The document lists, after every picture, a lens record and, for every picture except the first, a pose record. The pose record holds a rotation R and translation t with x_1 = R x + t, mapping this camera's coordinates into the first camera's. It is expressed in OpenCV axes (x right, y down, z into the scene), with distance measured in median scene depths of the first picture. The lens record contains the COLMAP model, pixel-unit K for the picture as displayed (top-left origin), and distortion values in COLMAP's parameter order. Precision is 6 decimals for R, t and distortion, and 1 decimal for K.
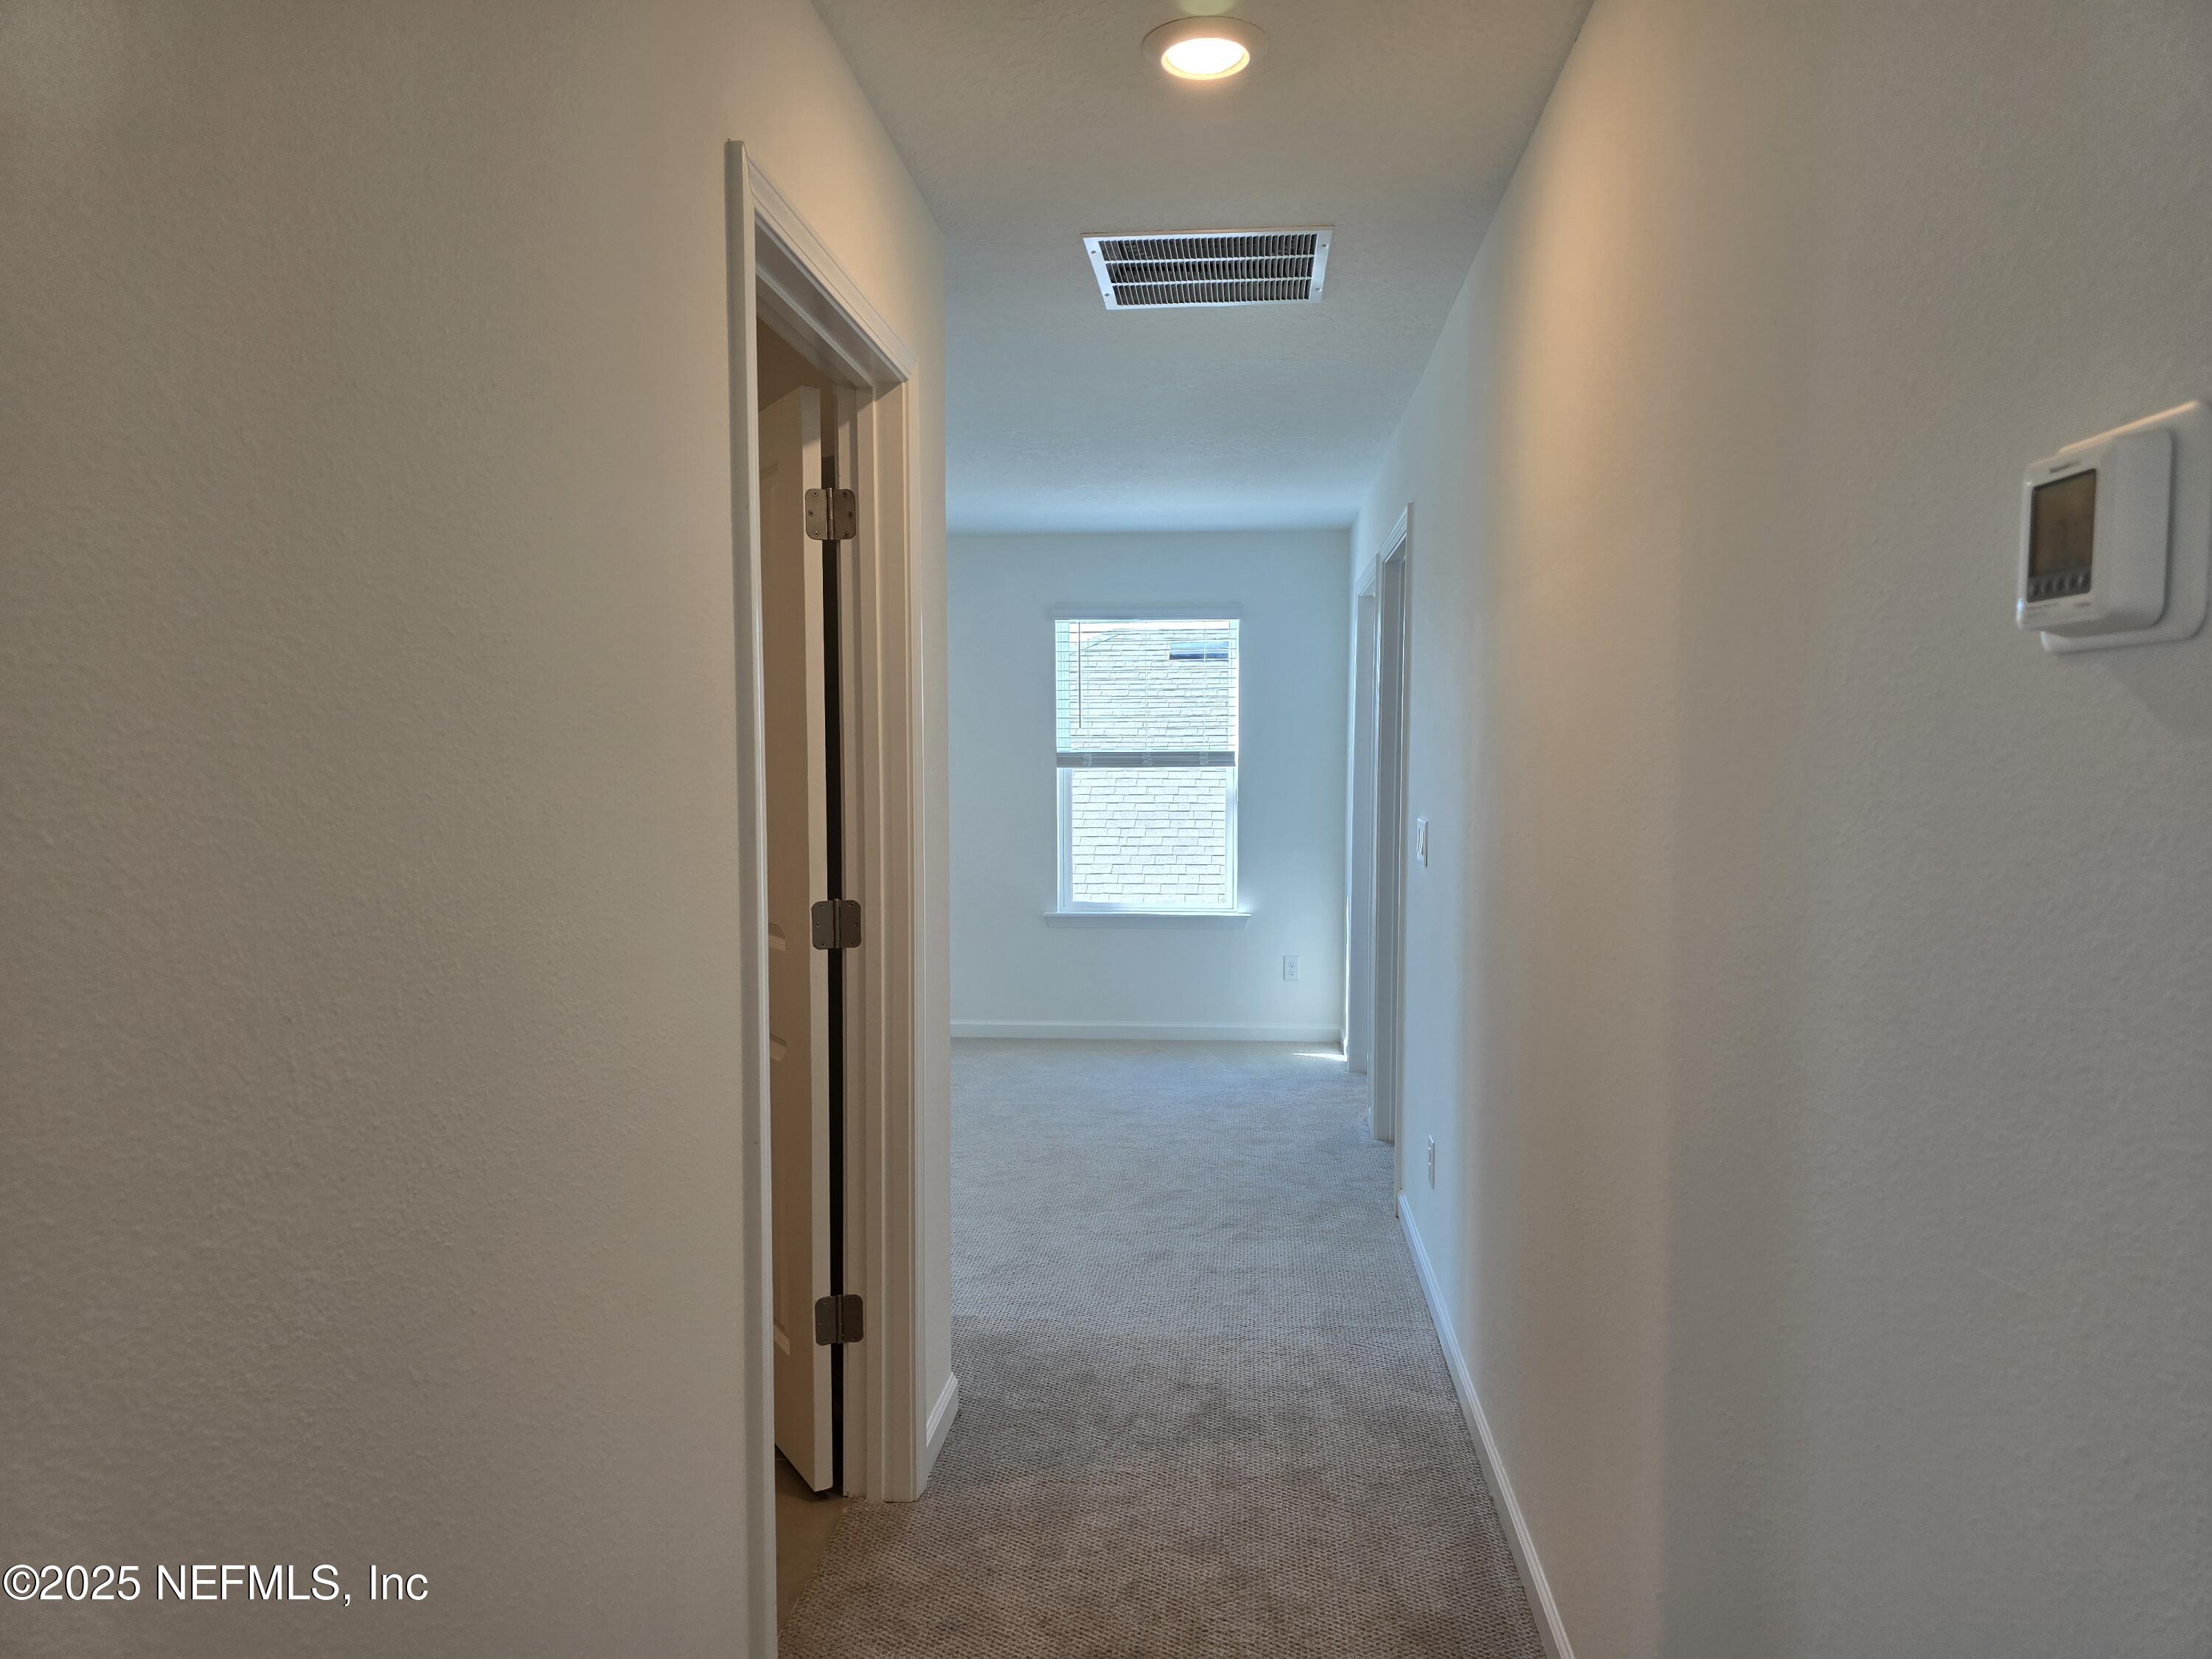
lens RADIAL K [[1515.7, 0, 1106.0], [0, 1515.7, 829.5], [0, 0, 1]] dist [0.061565, -0.031258]
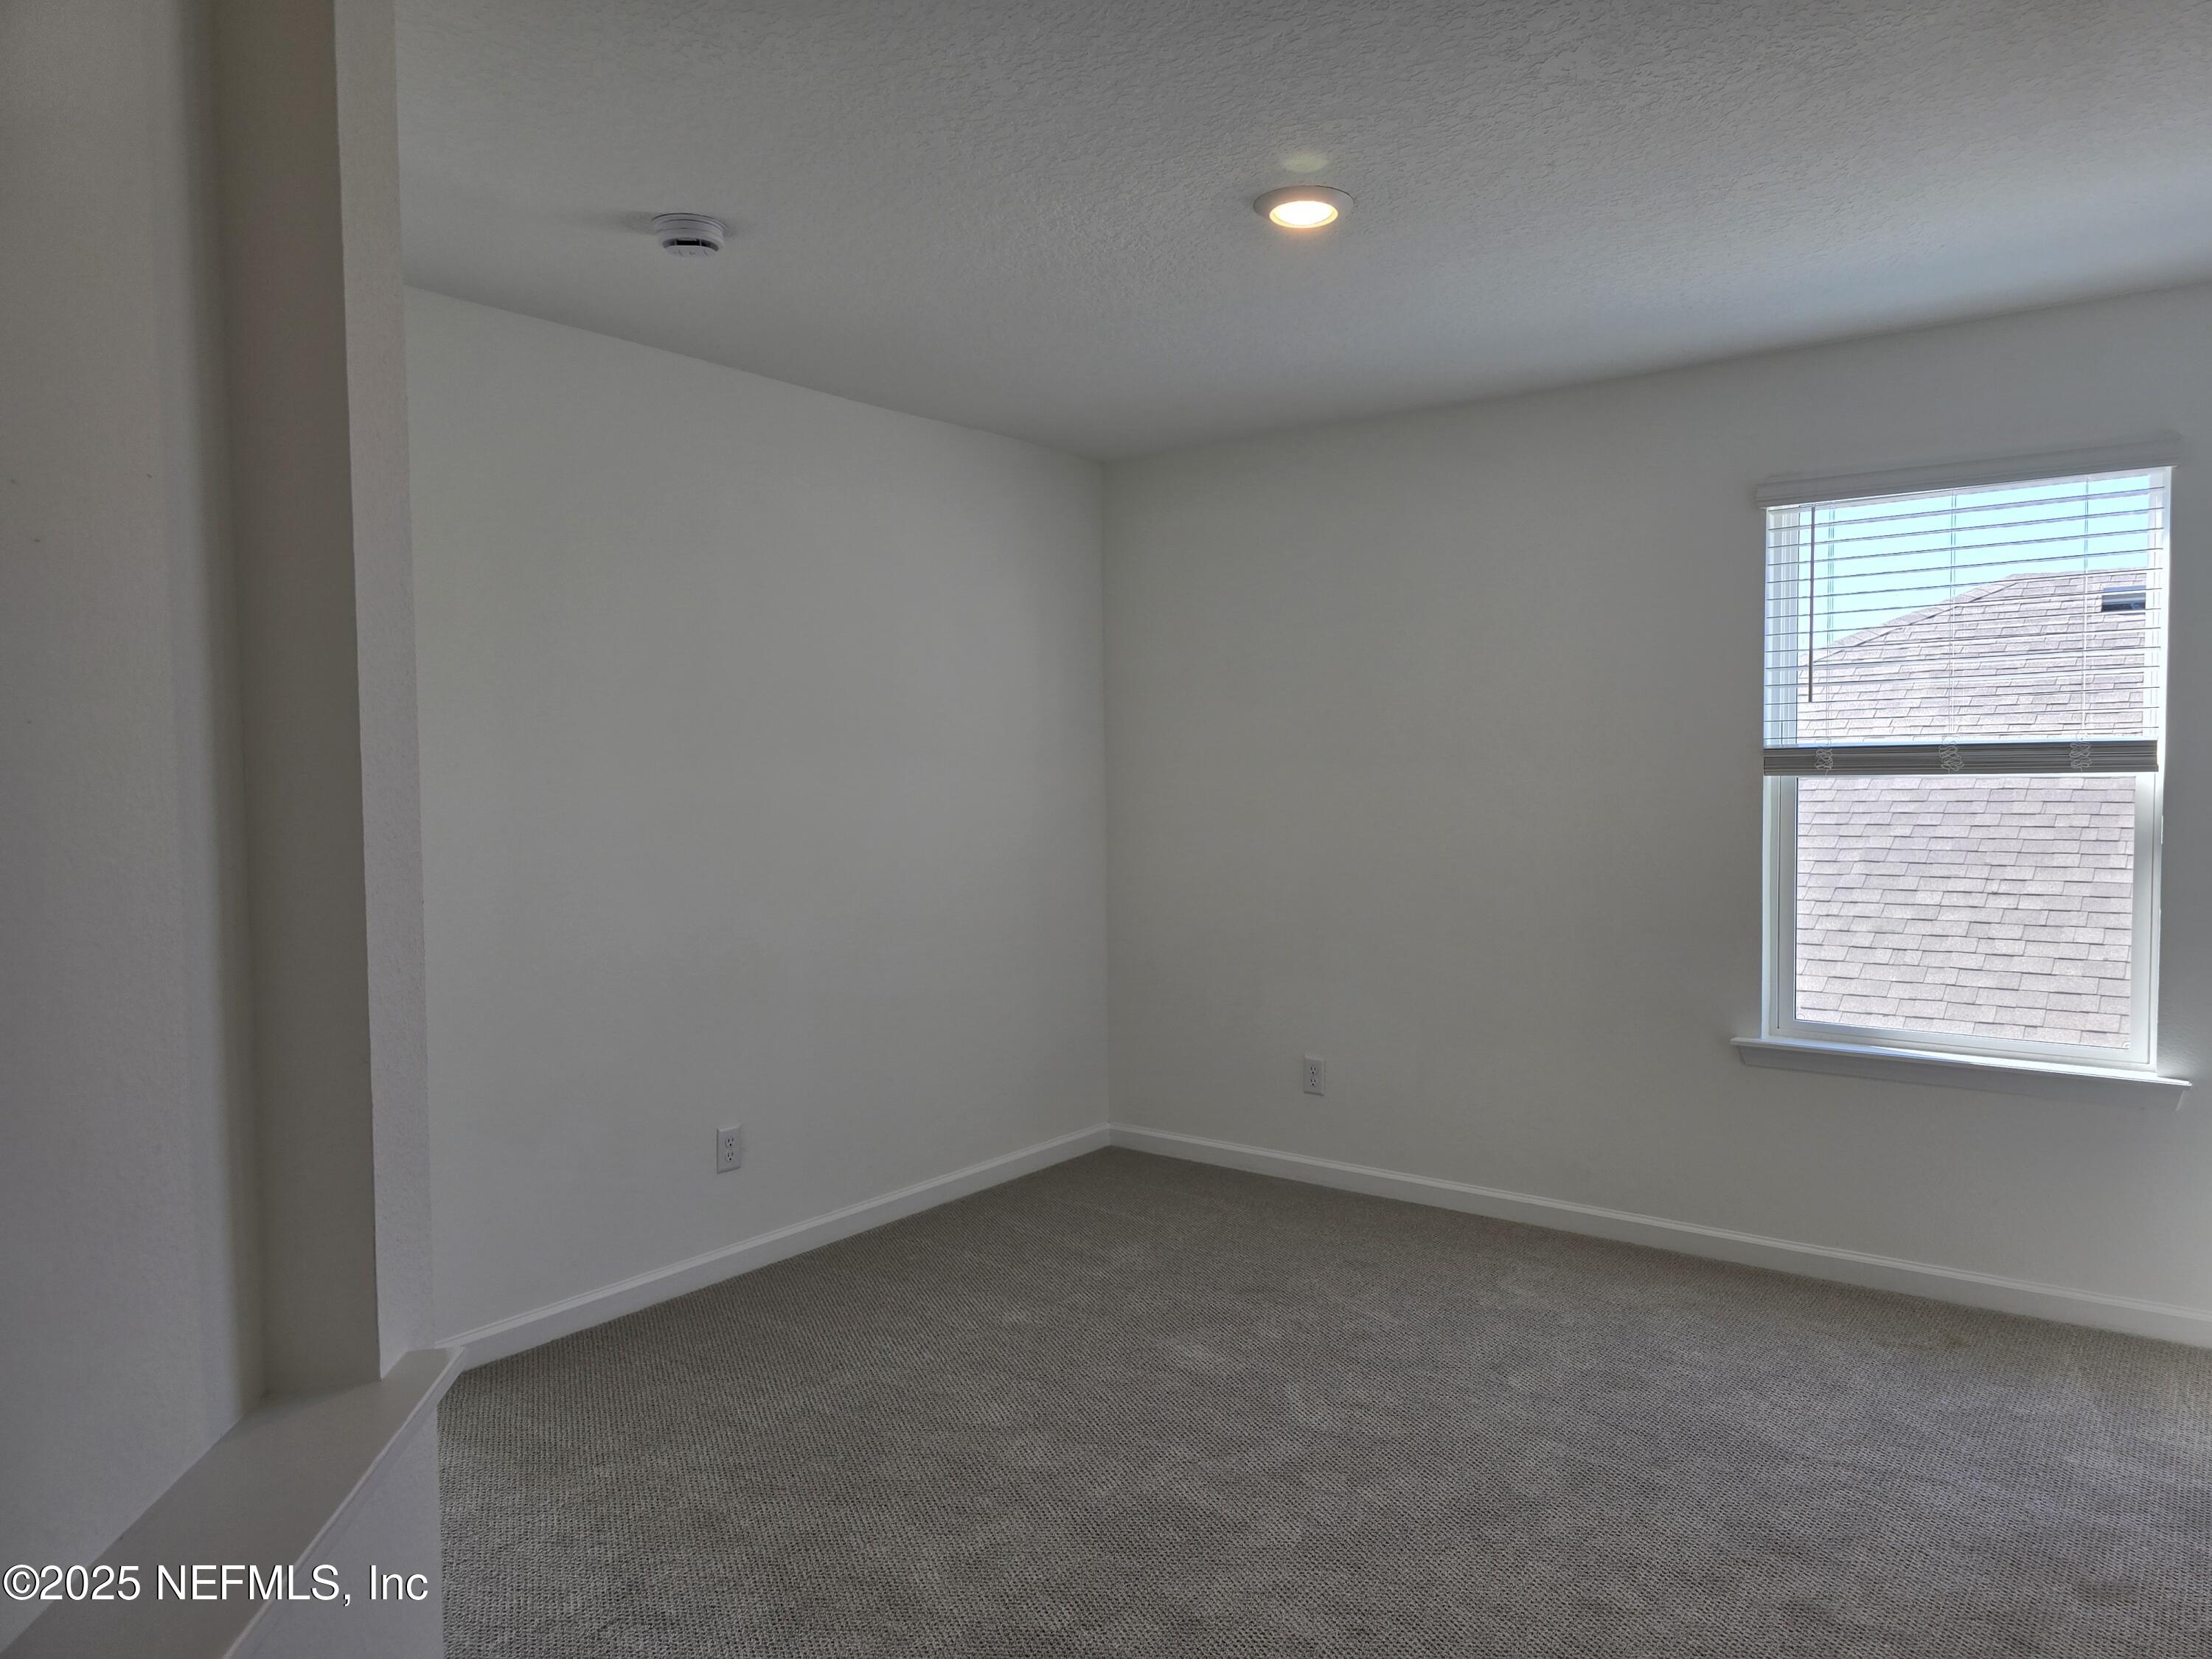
lens RADIAL K [[1505.3, 0, 1106.0], [0, 1505.3, 829.5], [0, 0, 1]] dist [-0.007948, -0.005817]
pose [[0.843489, 0.013591, -0.536974, 0.057600], [-0.015841, 0.999874, 0.000425, -0.017537], [0.536912, 0.008148, 0.843599, 0.408513]]
